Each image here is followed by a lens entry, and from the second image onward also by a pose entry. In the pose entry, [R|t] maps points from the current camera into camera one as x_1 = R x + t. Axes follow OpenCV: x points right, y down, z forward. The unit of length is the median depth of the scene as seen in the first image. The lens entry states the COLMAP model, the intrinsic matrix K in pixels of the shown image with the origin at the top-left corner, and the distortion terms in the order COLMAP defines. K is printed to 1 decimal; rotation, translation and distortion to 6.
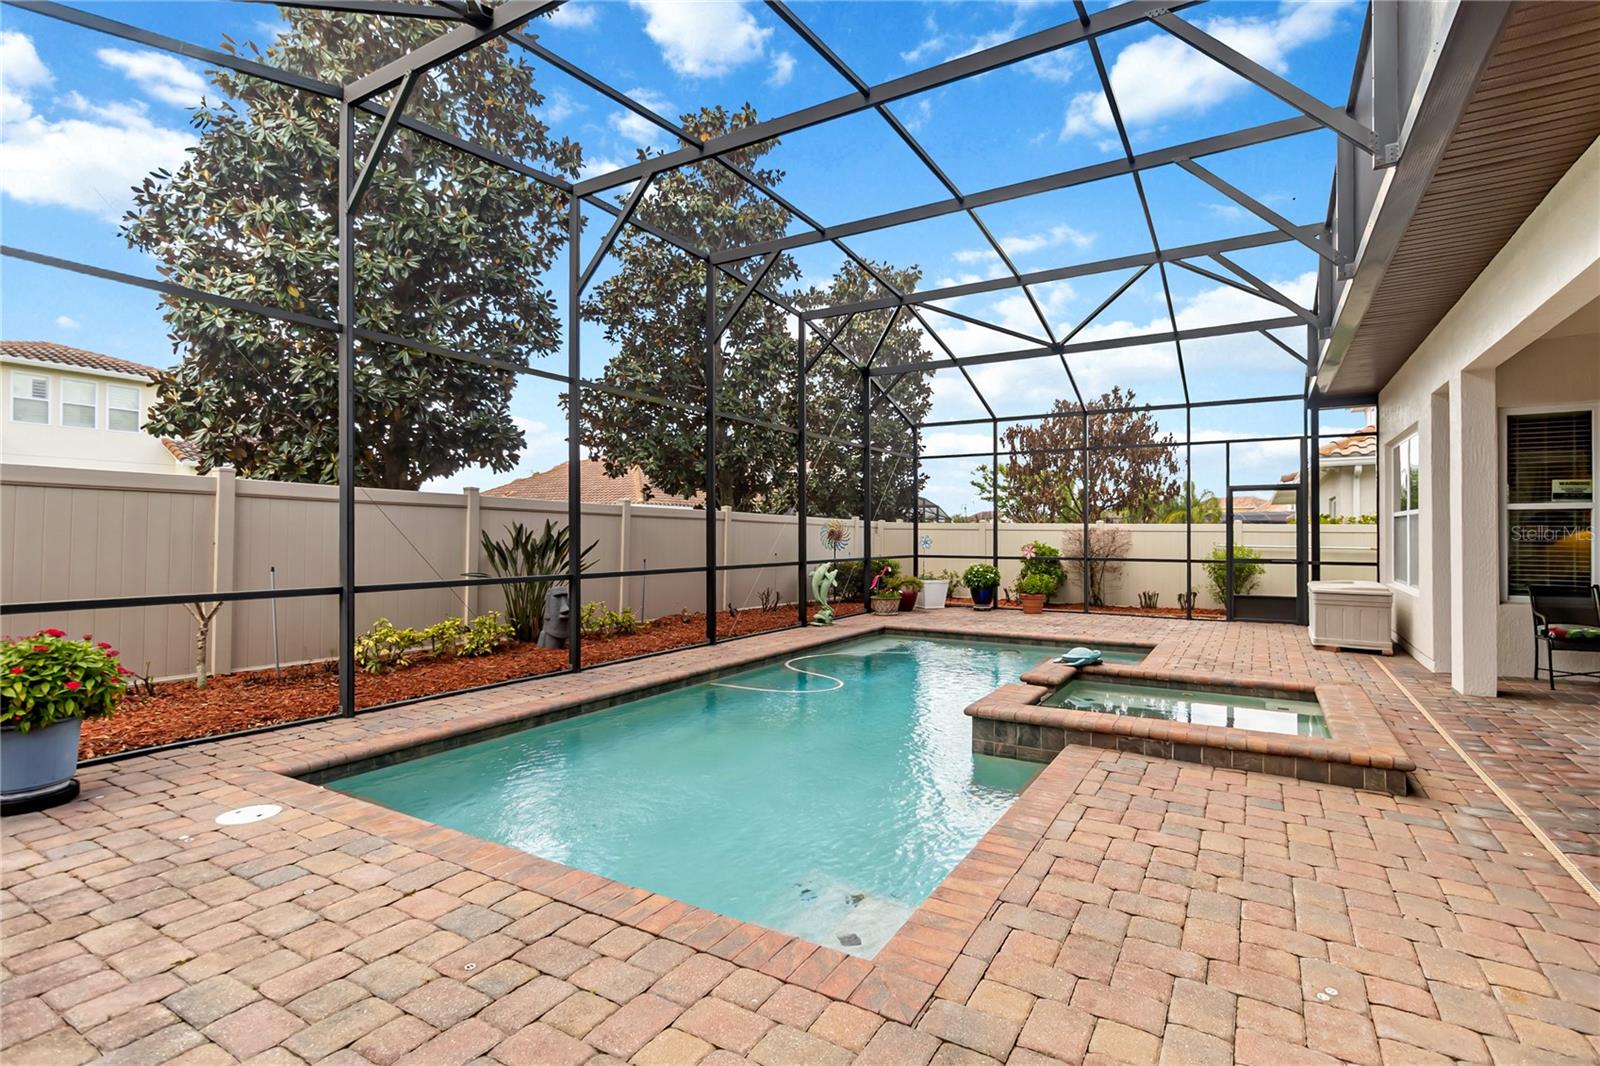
lens RADIAL K [[749.1, 0, 805.6], [0, 749.1, 532.1], [0, 0, 1]] dist [0.002451, 0.000341]
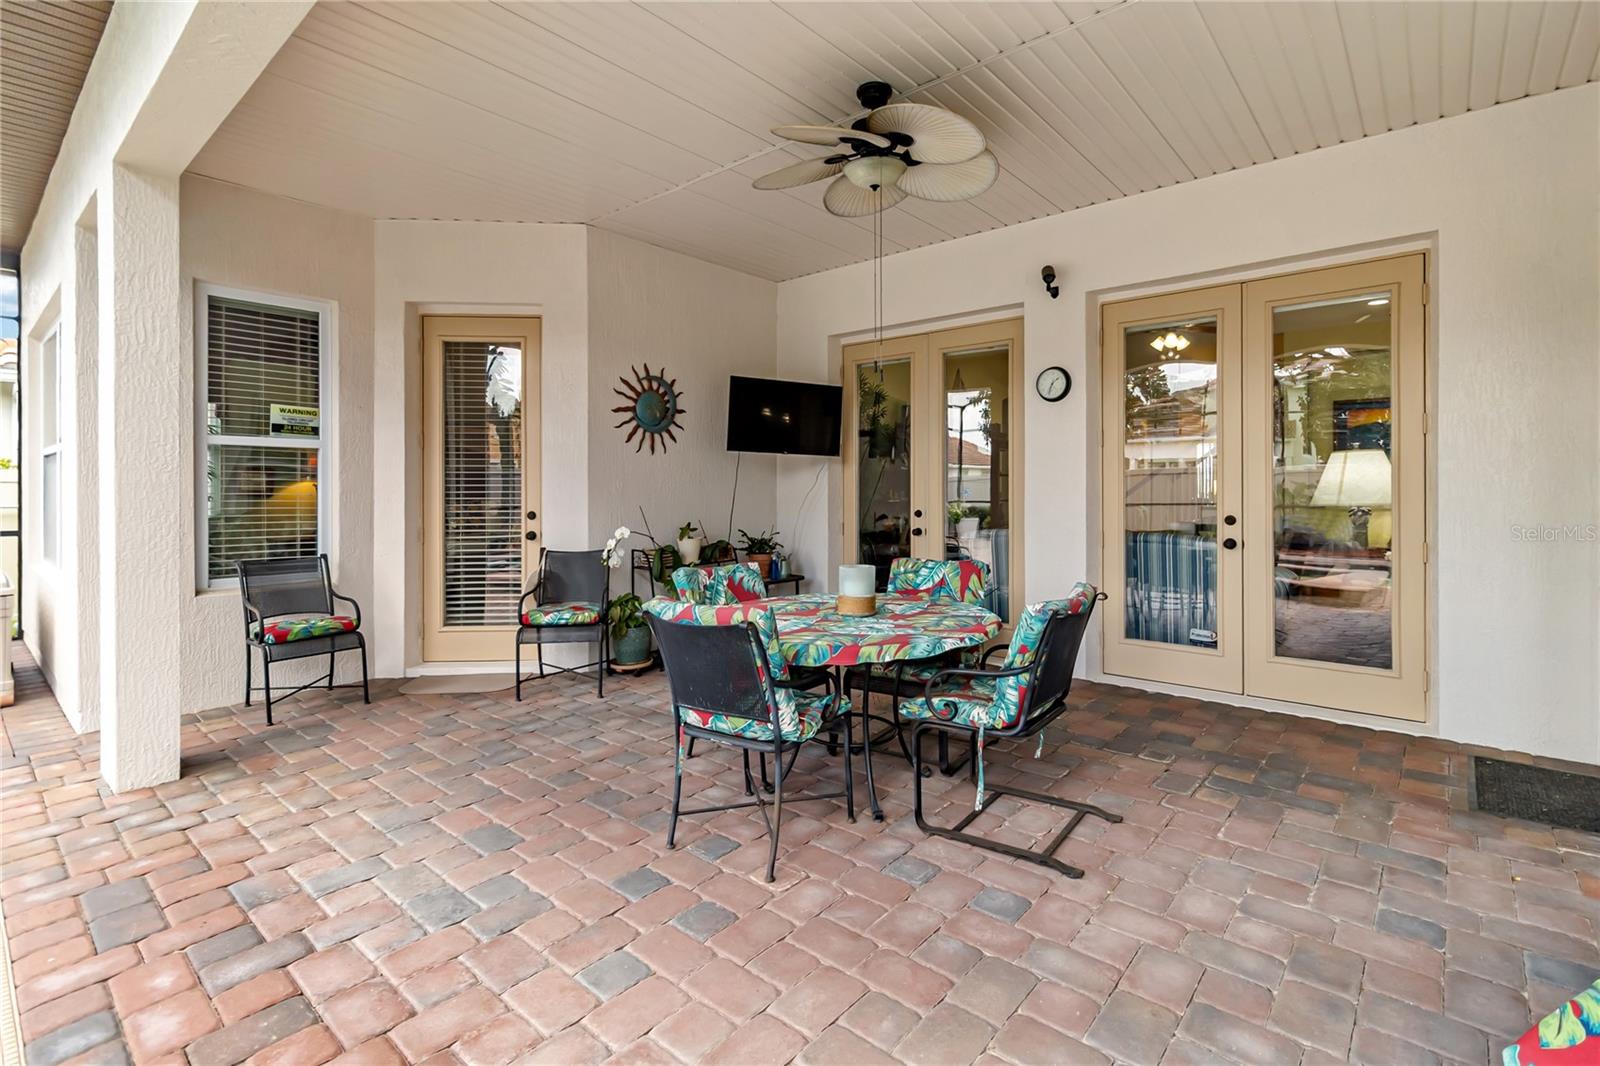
lens RADIAL K [[749.1, 0, 828.7], [0, 749.1, 491.0], [0, 0, 1]] dist [0.002451, 0.000341]
pose [[0.149219, -0.002332, 0.988801, 0.401699], [-0.005745, 0.999978, 0.003225, 0.004328], [-0.988788, -0.006162, 0.149202, 0.402681]]
